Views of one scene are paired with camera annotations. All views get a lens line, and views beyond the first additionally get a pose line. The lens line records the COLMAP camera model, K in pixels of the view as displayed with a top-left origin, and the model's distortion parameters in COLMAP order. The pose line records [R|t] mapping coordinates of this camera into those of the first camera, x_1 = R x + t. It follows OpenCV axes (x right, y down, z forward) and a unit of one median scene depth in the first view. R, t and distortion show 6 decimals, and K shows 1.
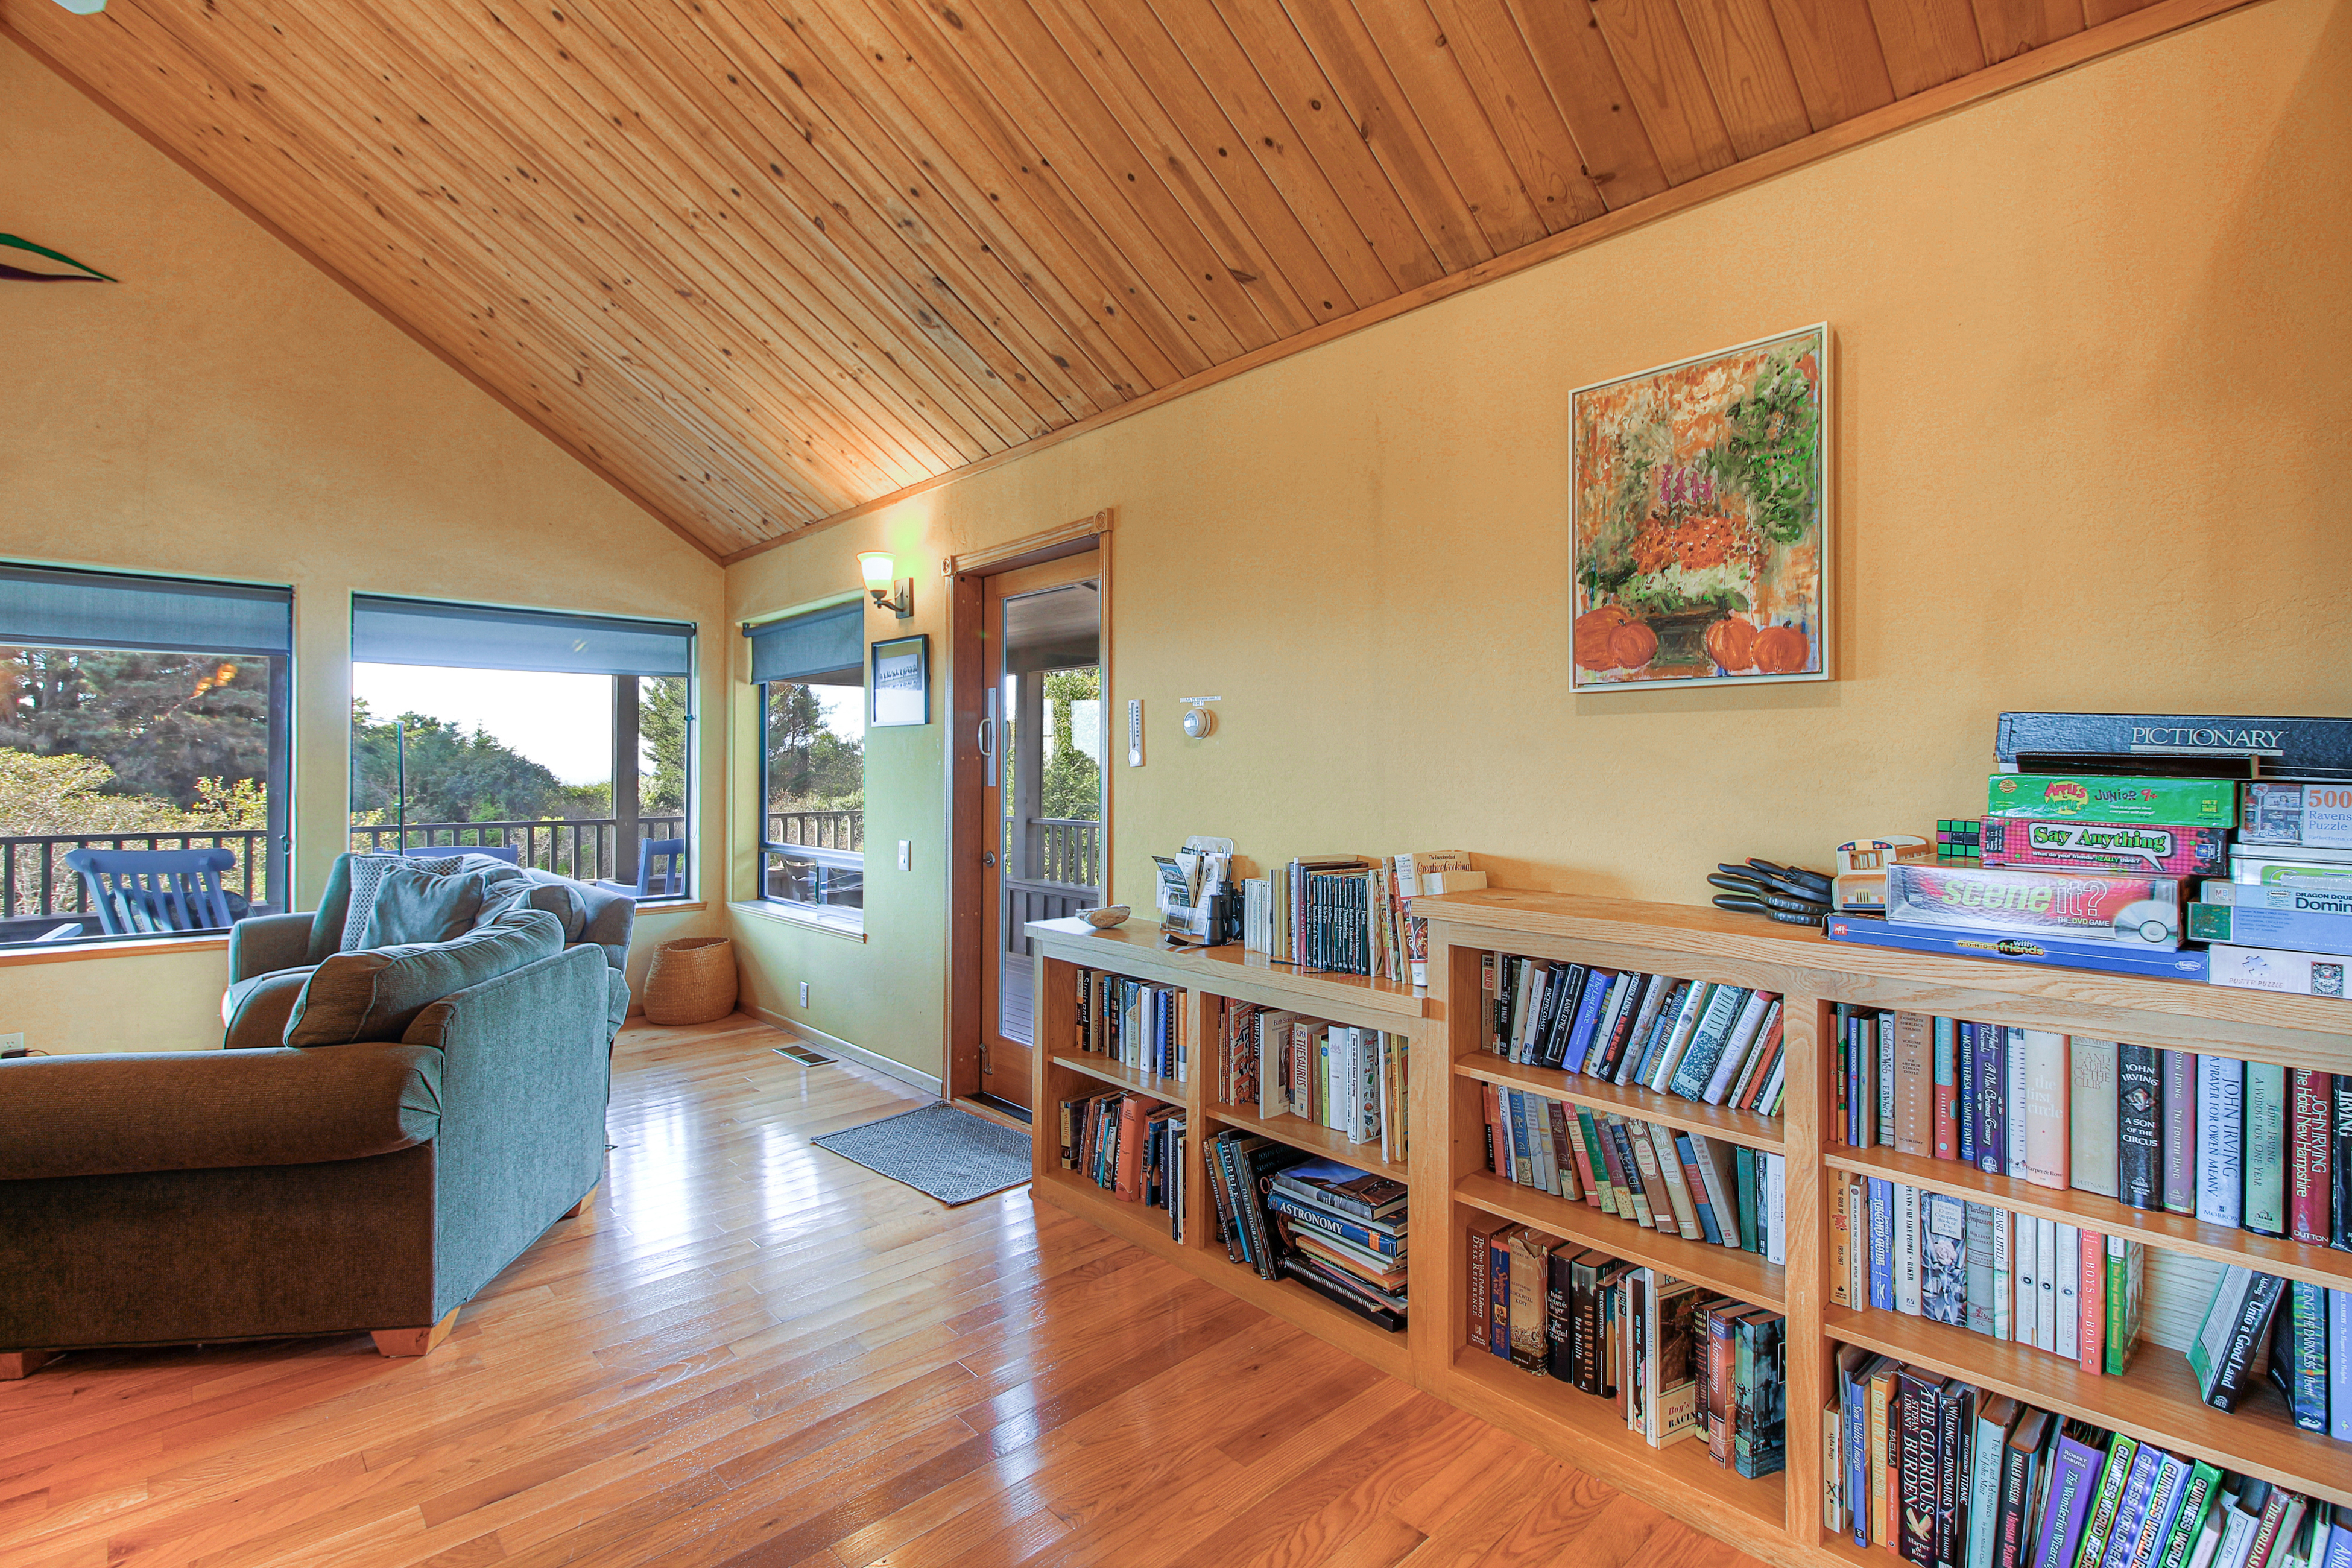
lens RADIAL K [[1098.5, 0, 1181.6], [0, 1098.5, 776.9], [0, 0, 1]] dist [-0.003347, -0.002676]
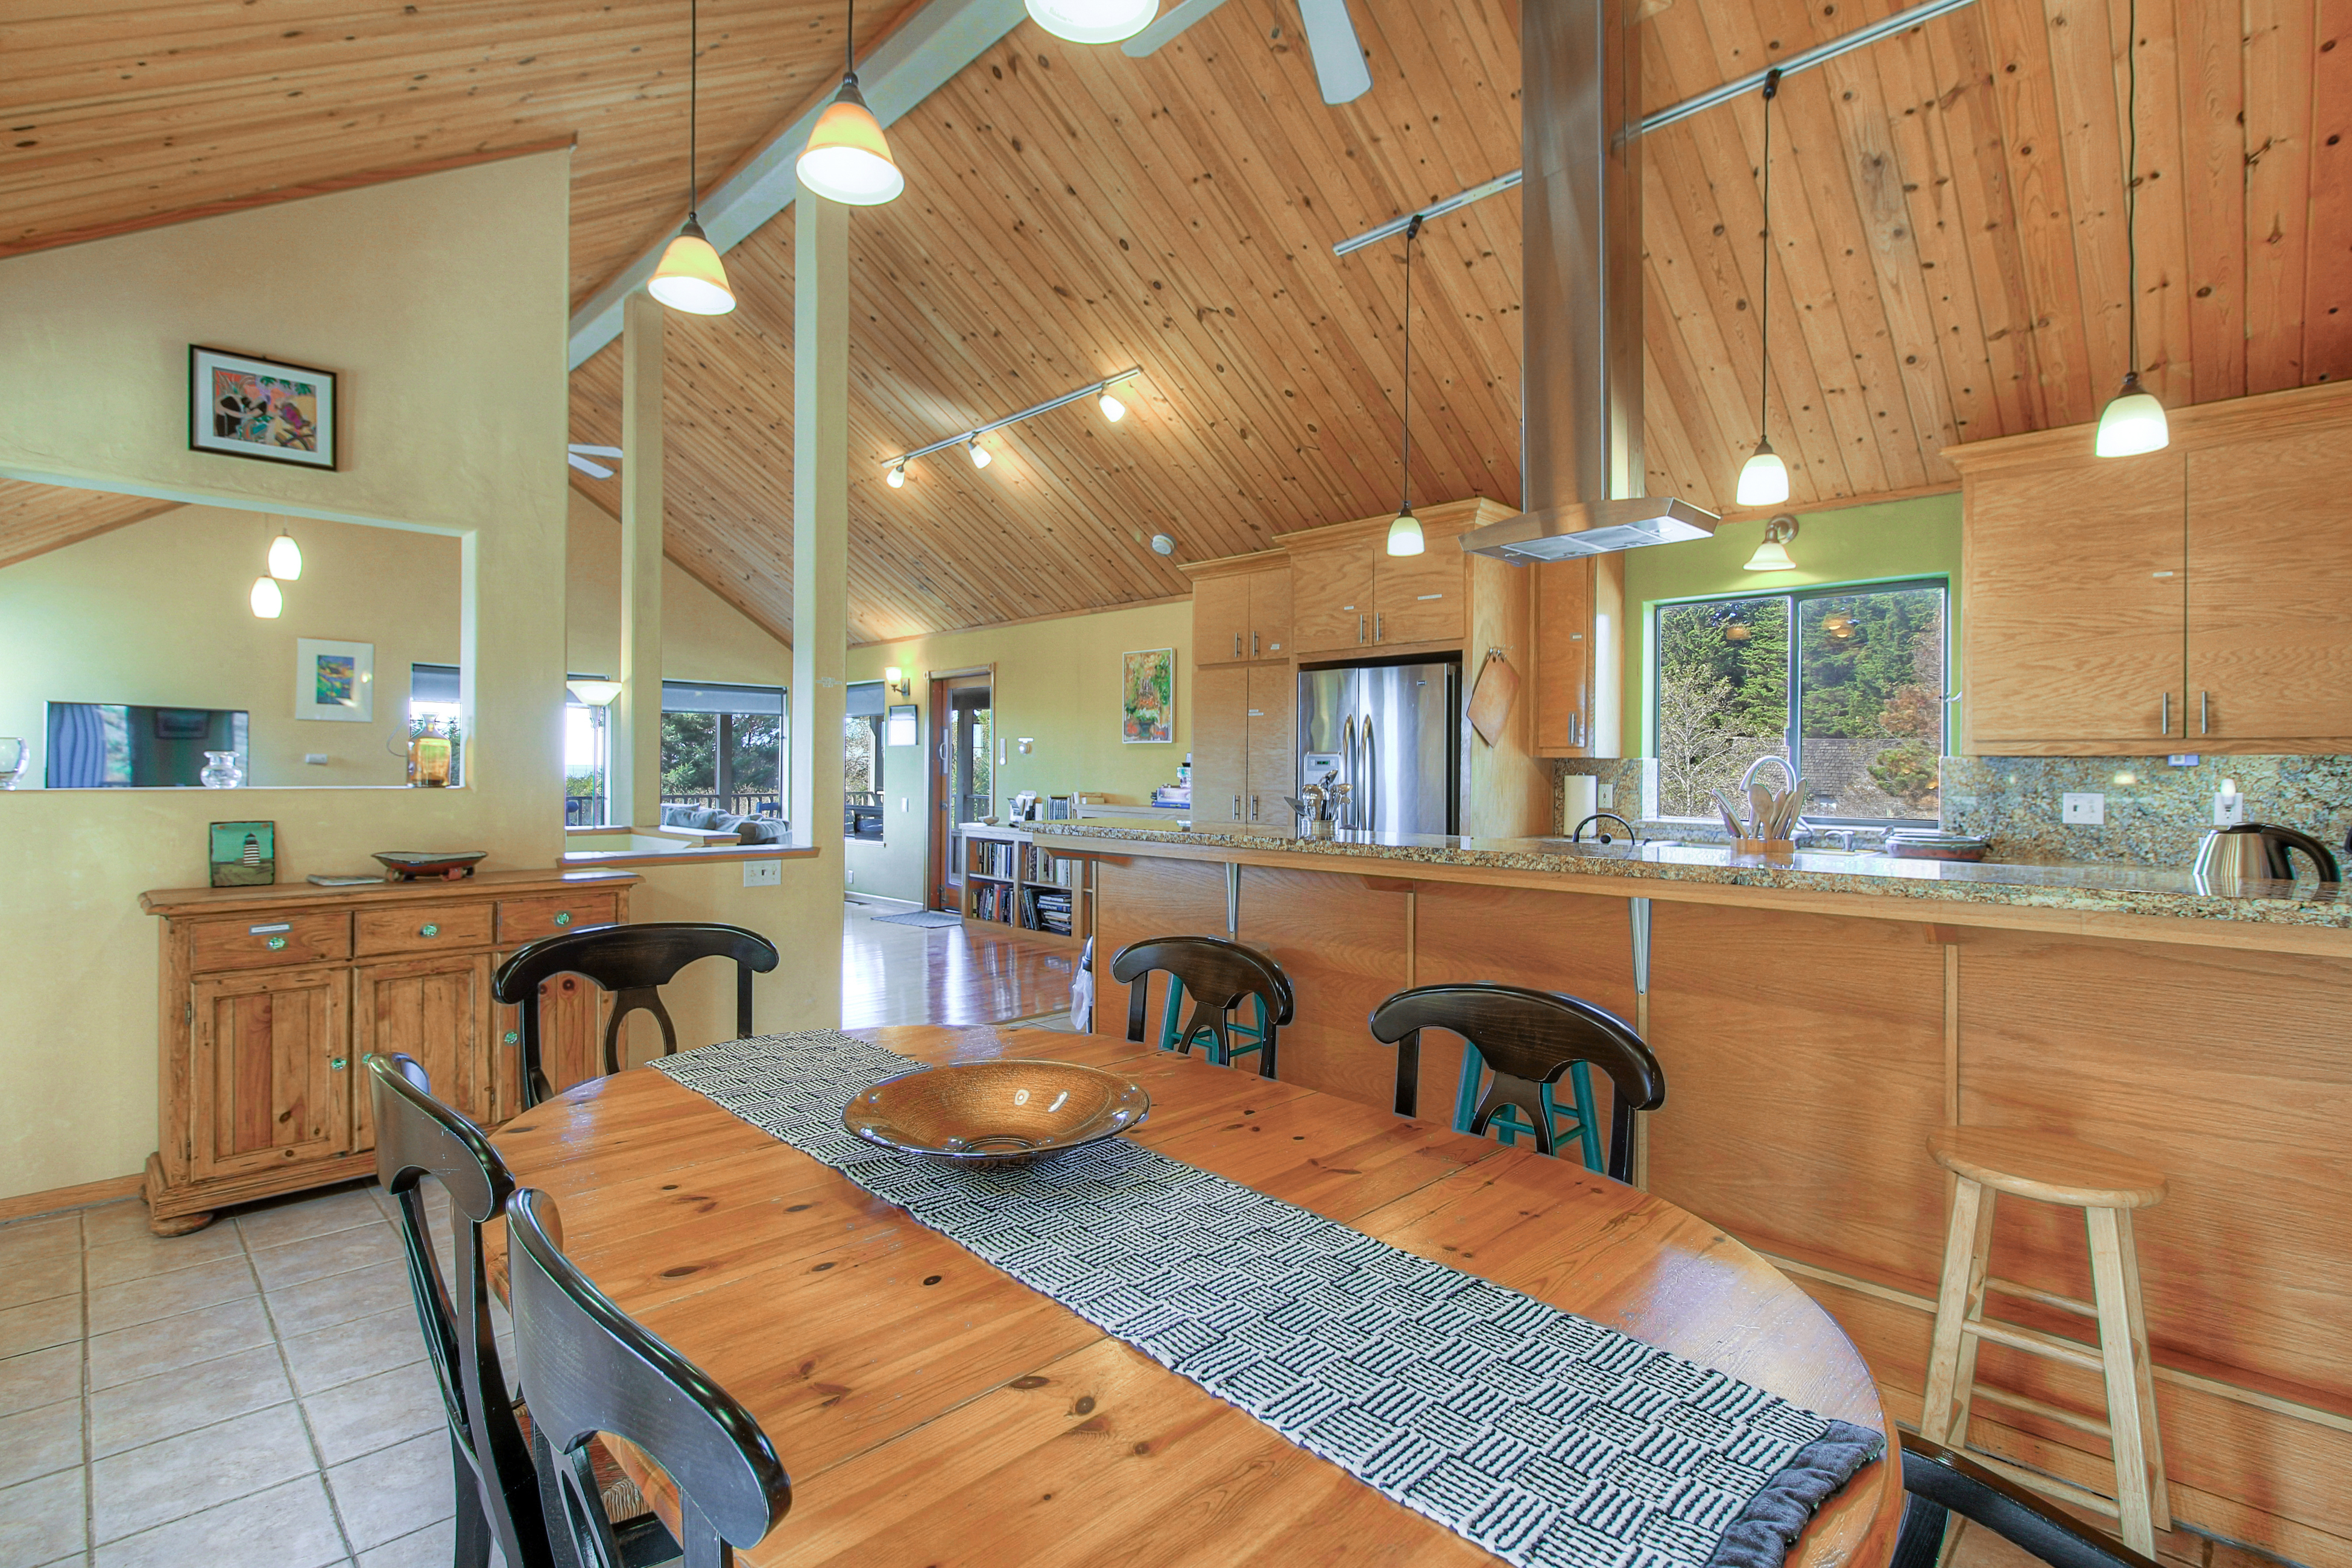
lens RADIAL K [[1098.5, 0, 1172.6], [0, 1098.5, 773.7], [0, 0, 1]] dist [-0.003347, -0.002676]
pose [[0.999115, 0.005810, 0.041668, 0.254867], [-0.005674, 0.999978, -0.003387, 0.019046], [-0.041686, 0.003148, 0.999126, -1.633315]]
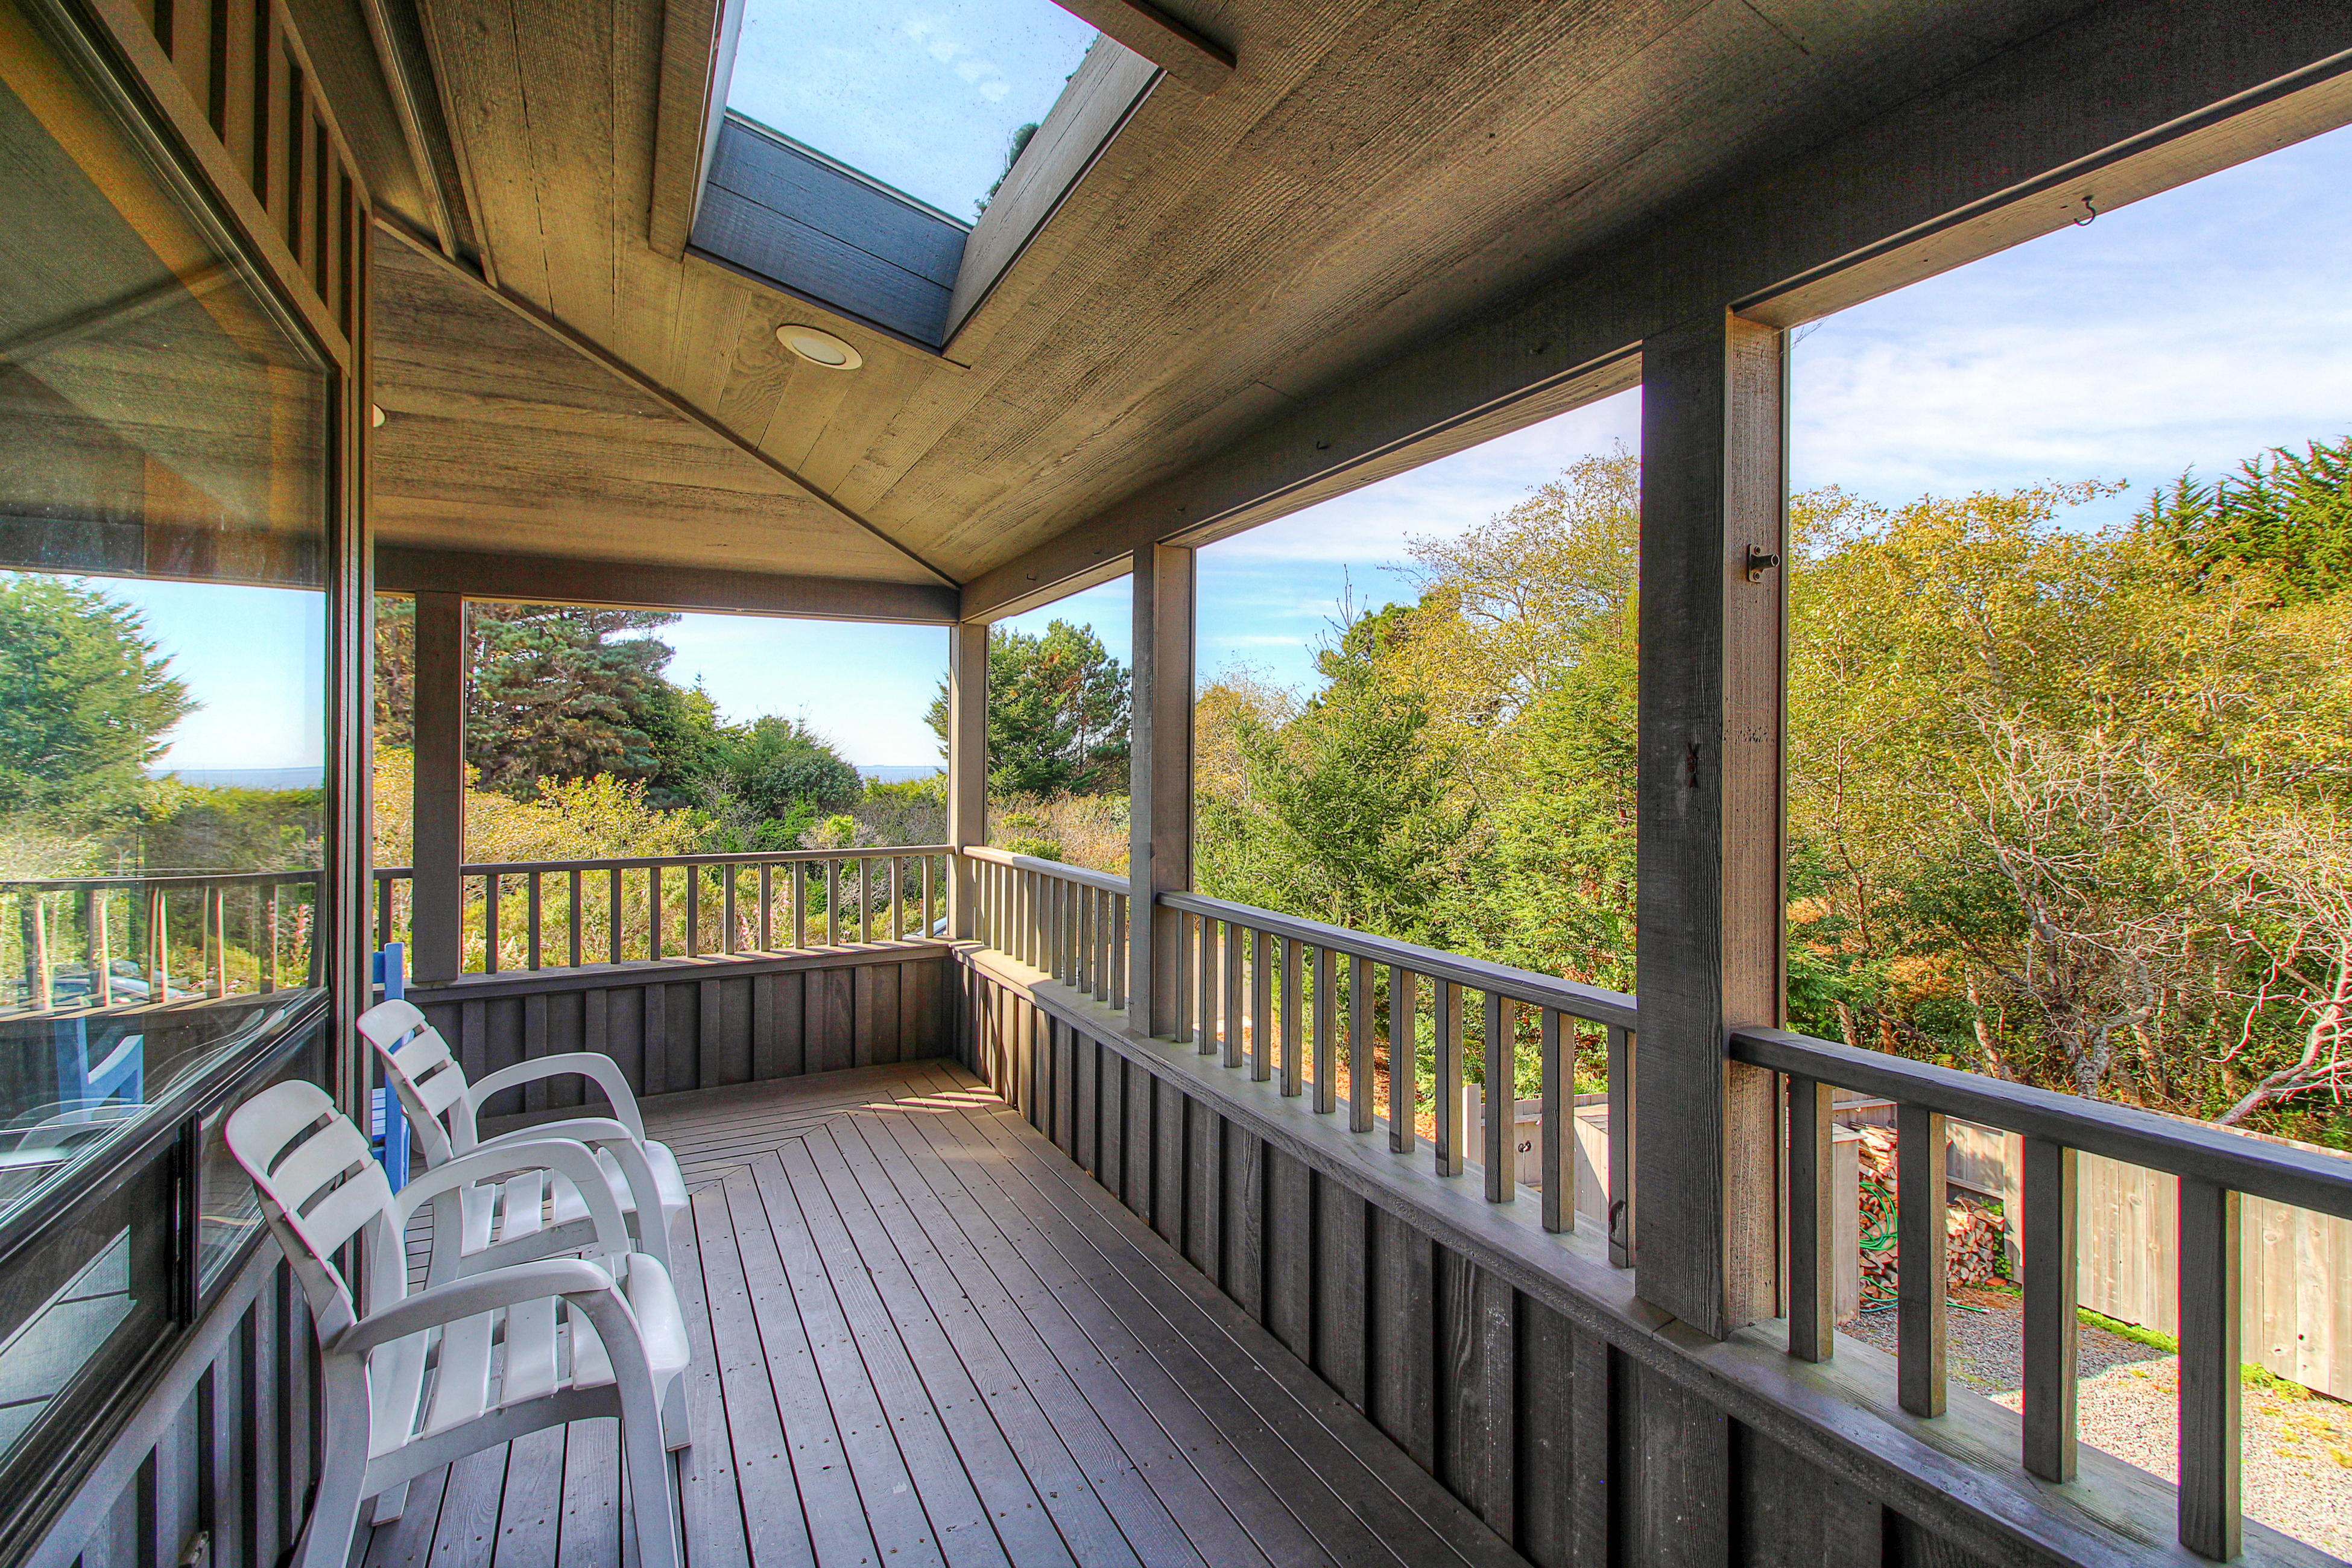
lens RADIAL K [[1098.5, 0, 1185.8], [0, 1098.5, 775.2], [0, 0, 1]] dist [-0.003347, -0.002676]
pose [[0.964355, 0.002085, -0.264605, -0.024505], [-0.002189, 0.999998, -0.000099, -0.006160], [0.264604, 0.000675, 0.964357, 0.654219]]
